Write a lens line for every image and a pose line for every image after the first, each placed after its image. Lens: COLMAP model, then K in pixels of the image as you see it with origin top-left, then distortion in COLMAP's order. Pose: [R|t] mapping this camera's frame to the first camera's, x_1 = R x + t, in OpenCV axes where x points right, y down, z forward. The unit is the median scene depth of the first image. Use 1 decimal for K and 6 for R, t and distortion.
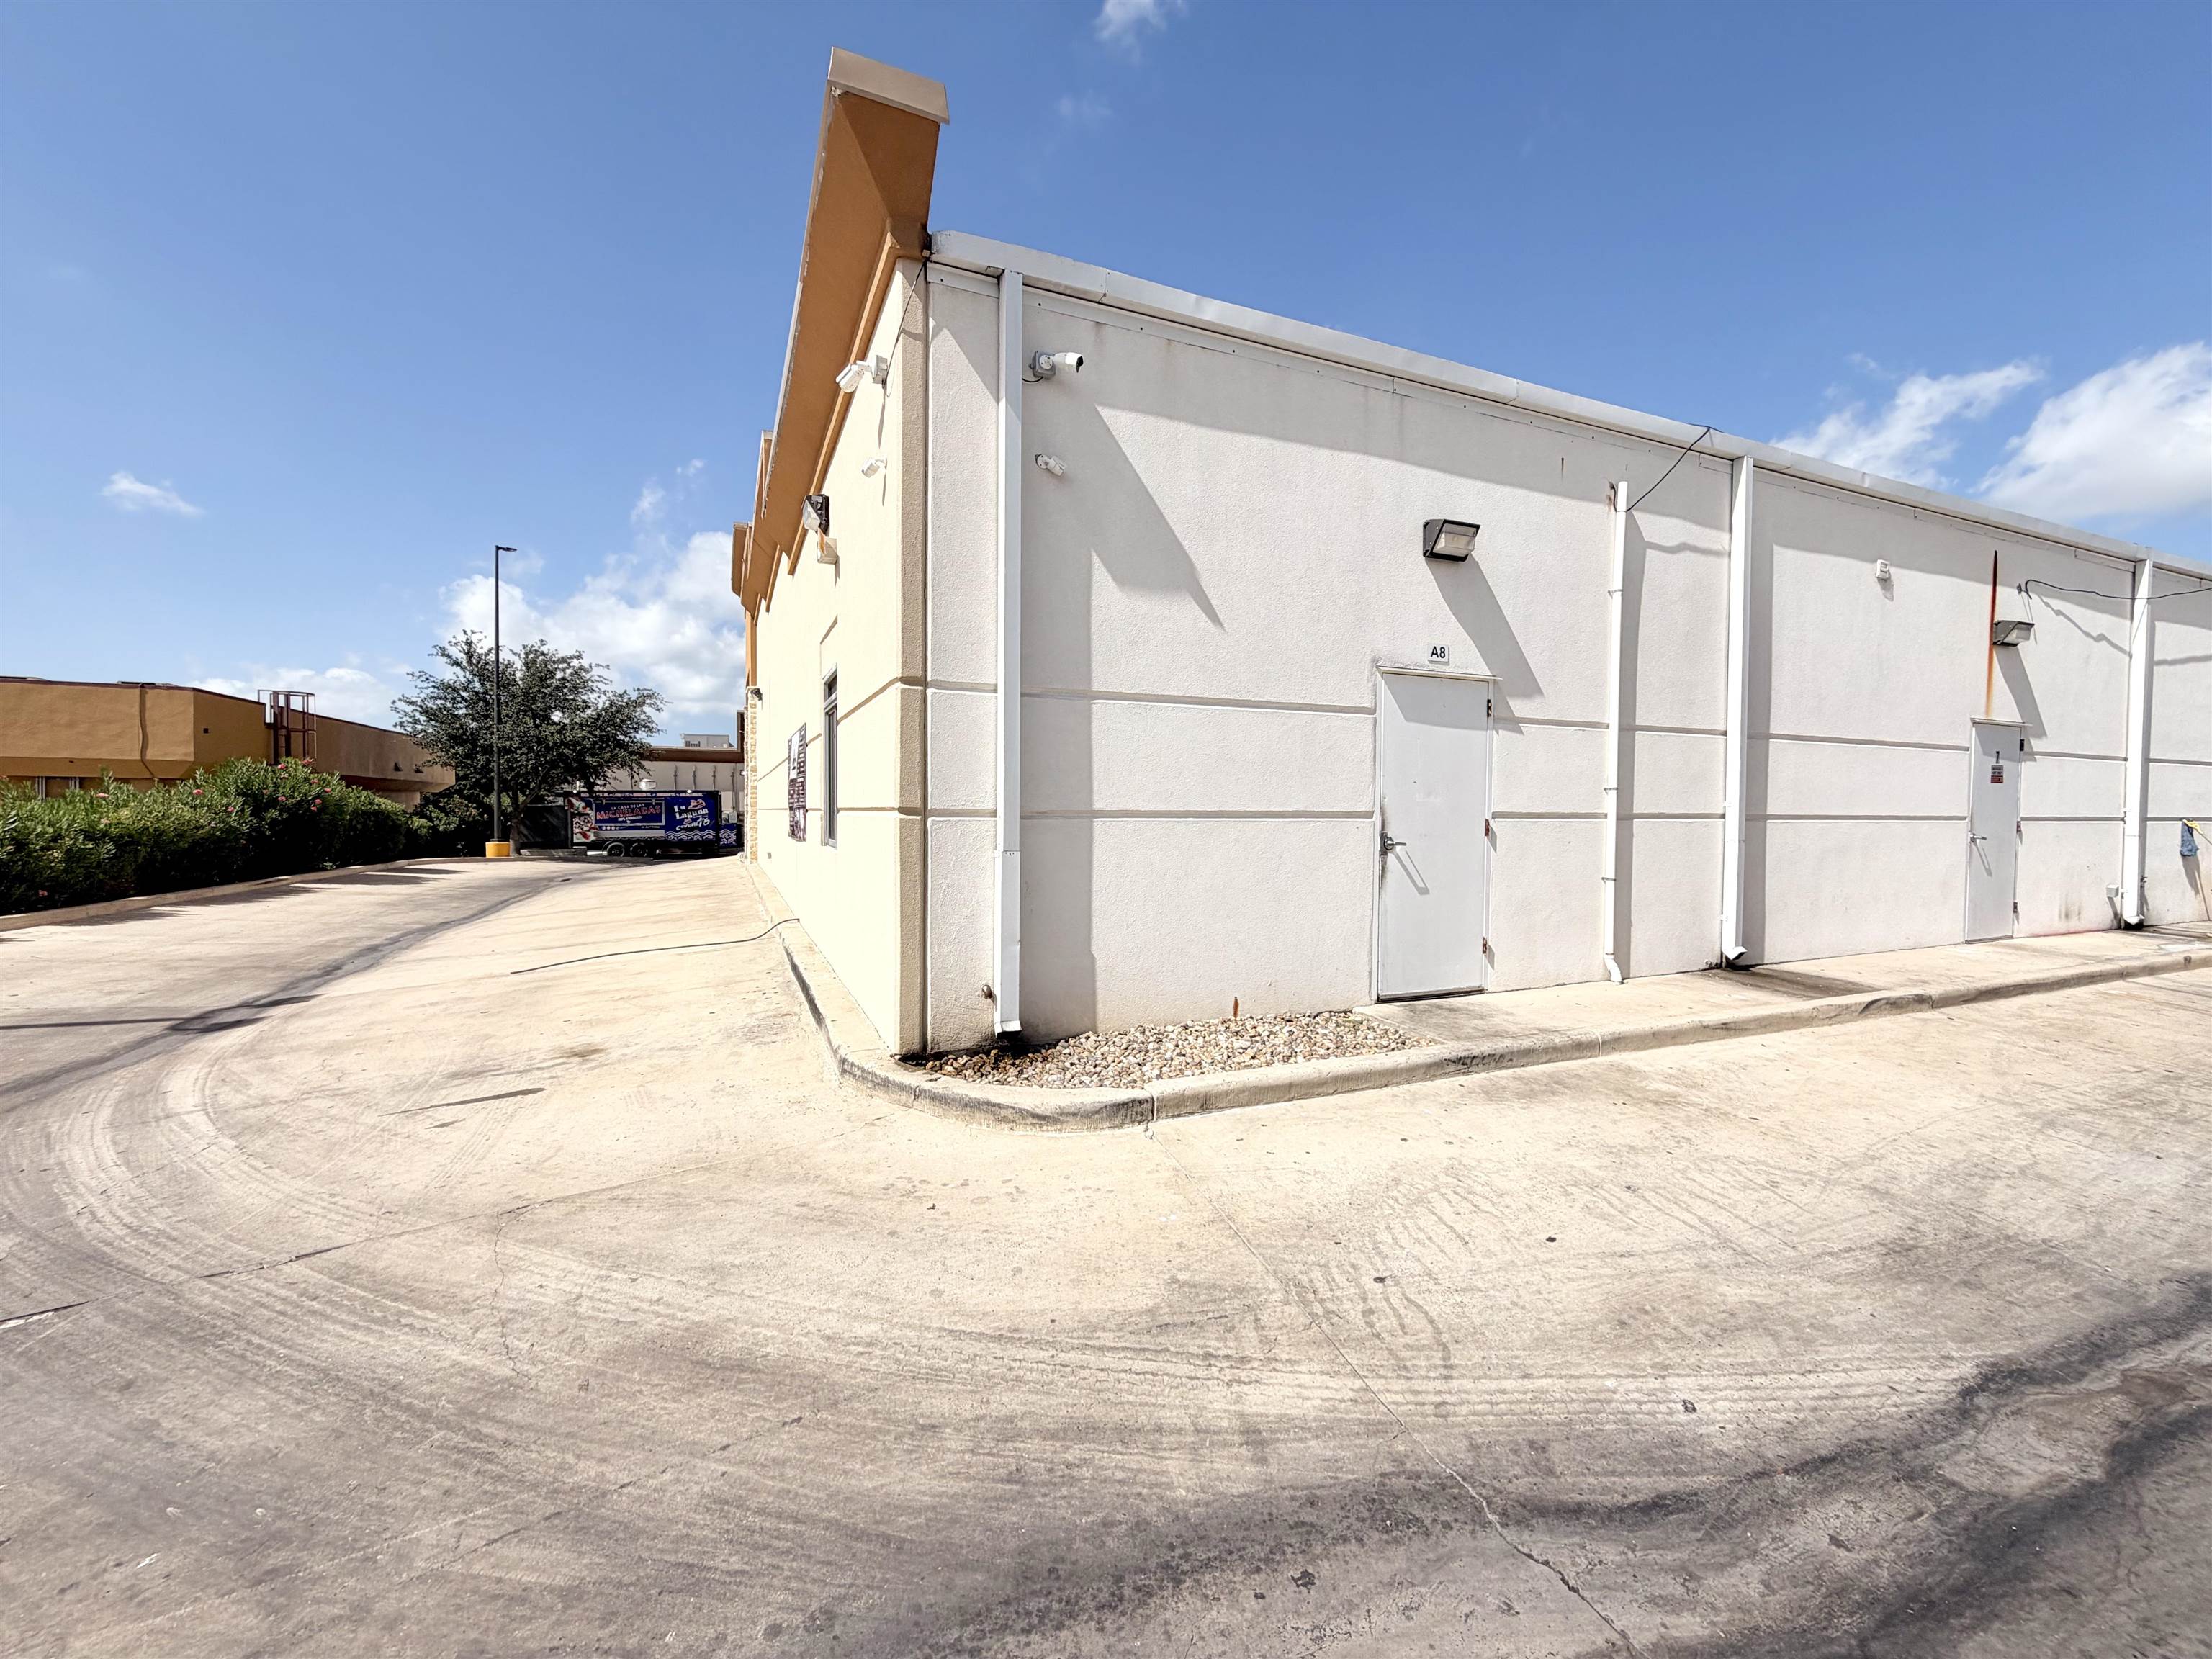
lens RADIAL K [[882.6, 0, 1096.4], [0, 882.6, 812.8], [0, 0, 1]] dist [0.000104, 0.000024]
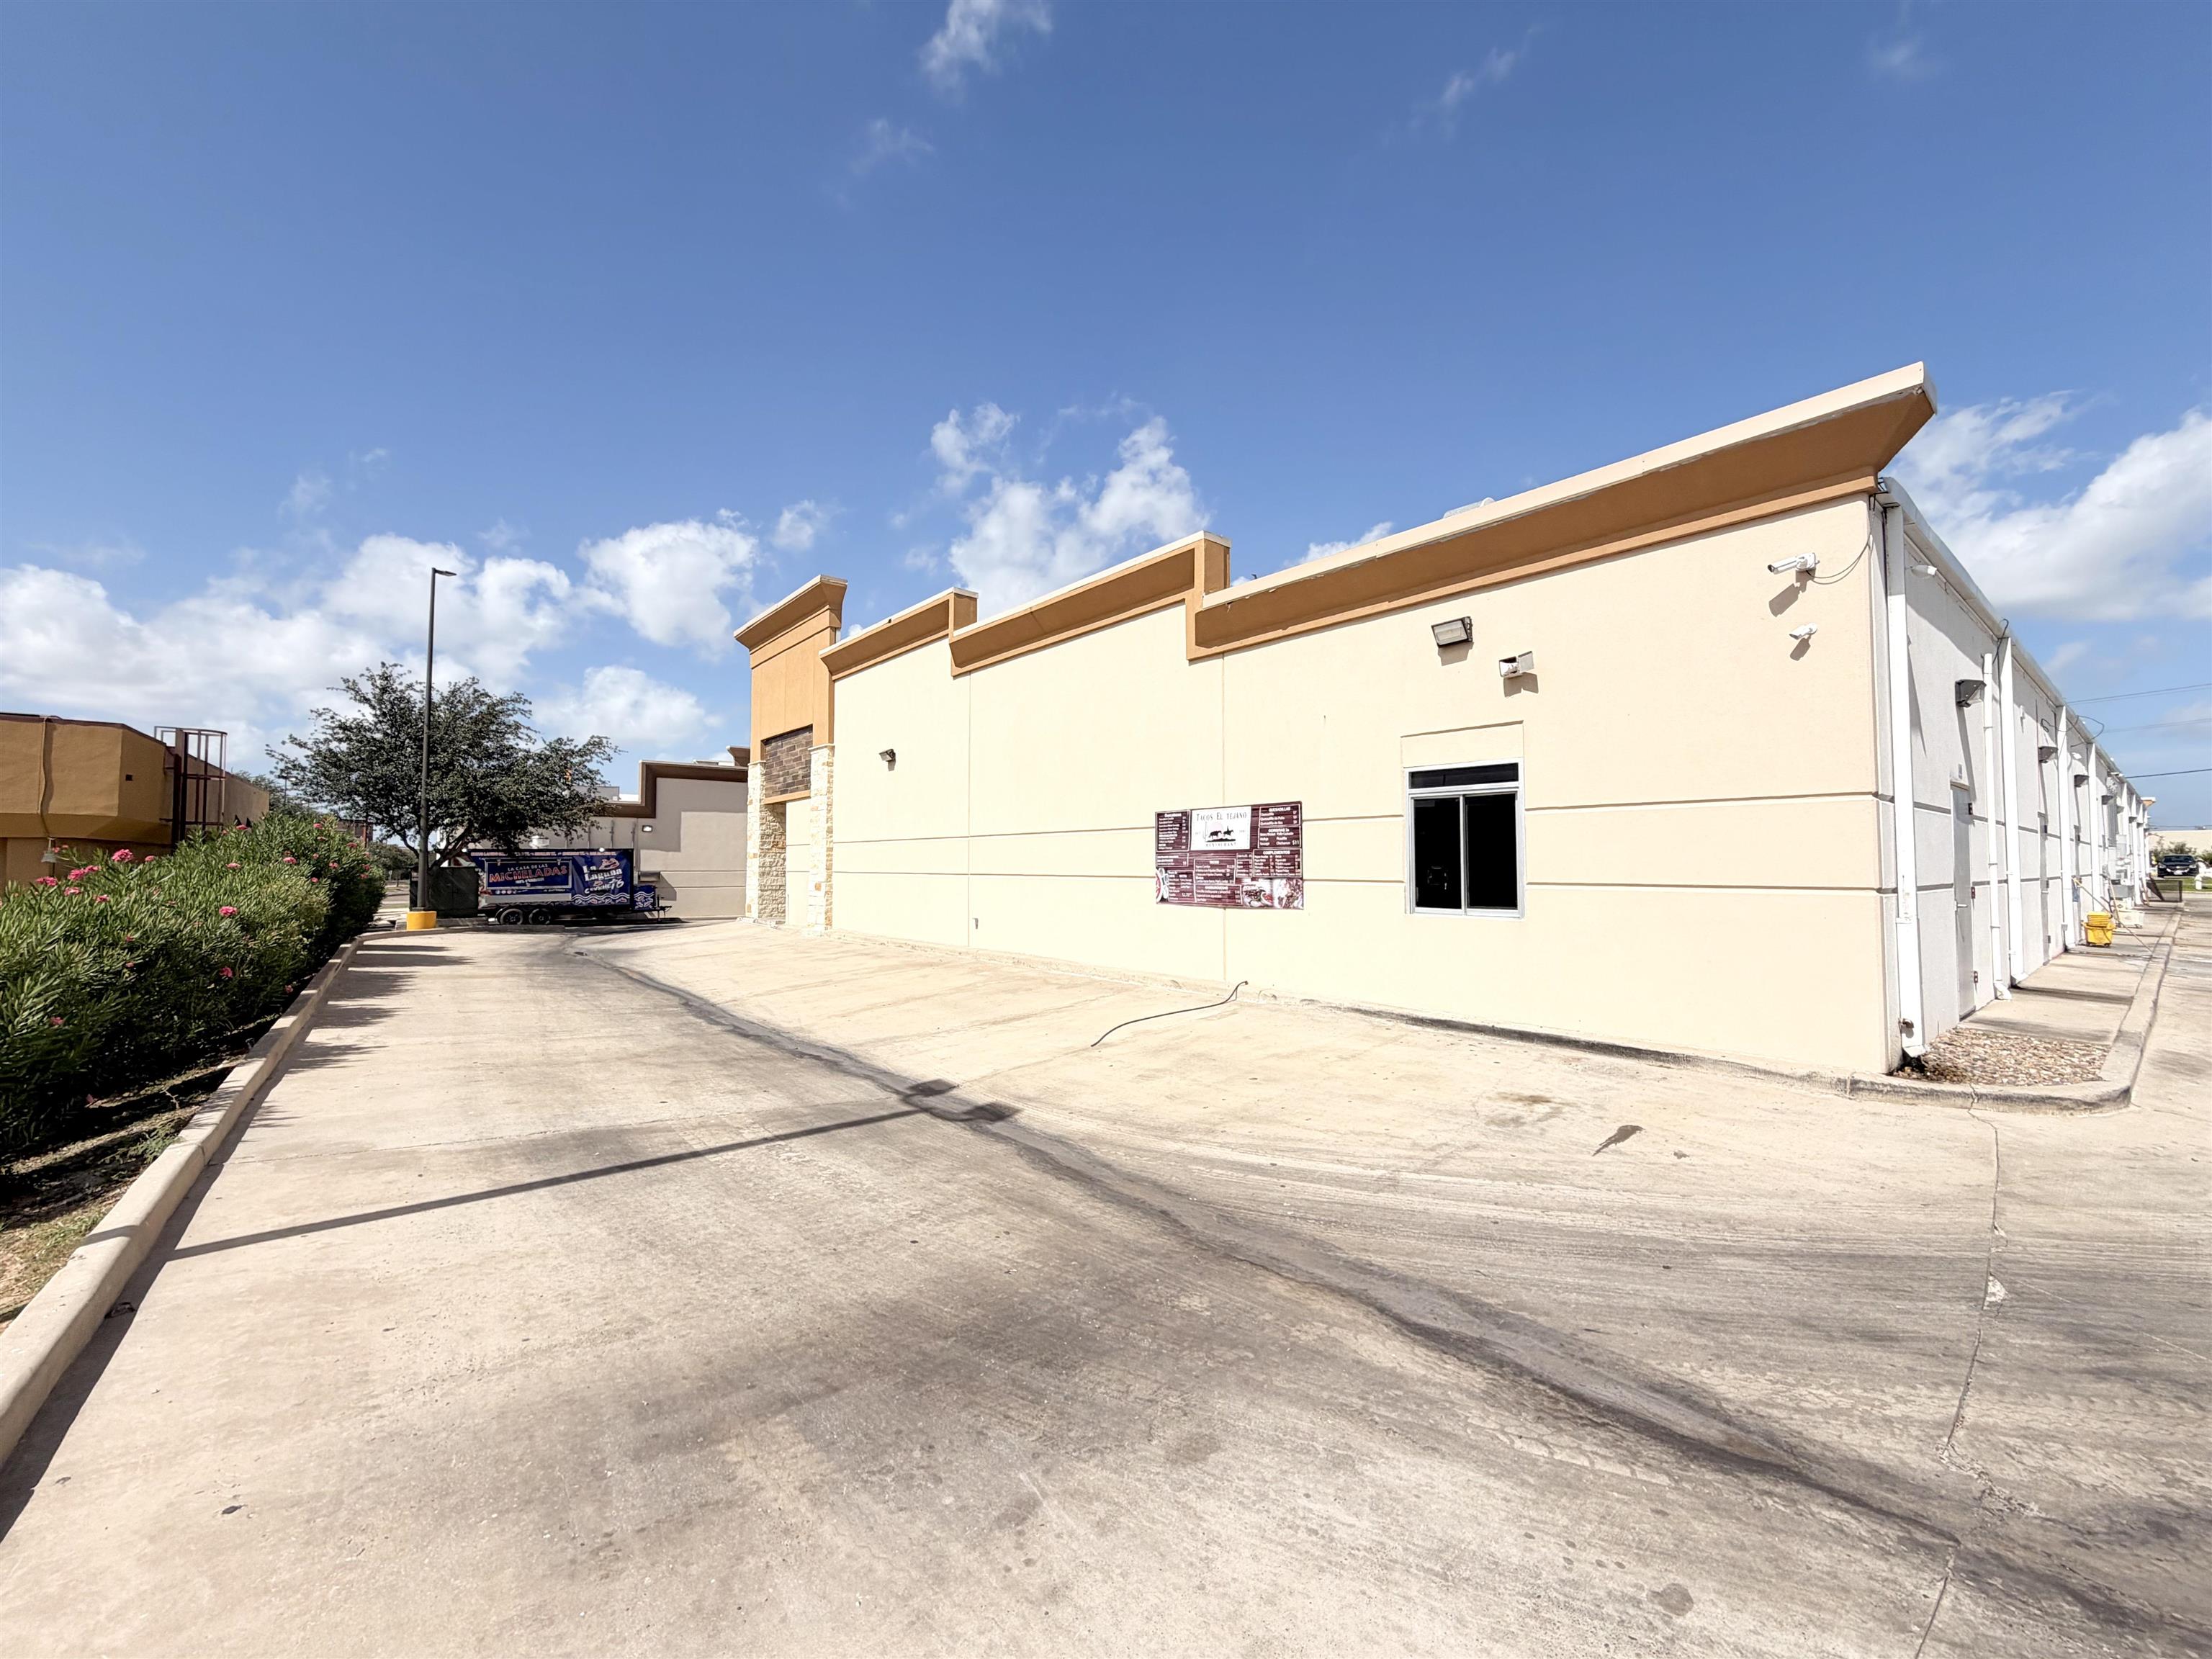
lens RADIAL K [[882.6, 0, 1117.1], [0, 882.6, 872.1], [0, 0, 1]] dist [0.000104, 0.000024]
pose [[0.961728, -0.008791, 0.273864, -0.272905], [0.006569, 0.999938, 0.009032, -0.007852], [-0.273927, -0.006887, 0.961726, 0.007174]]
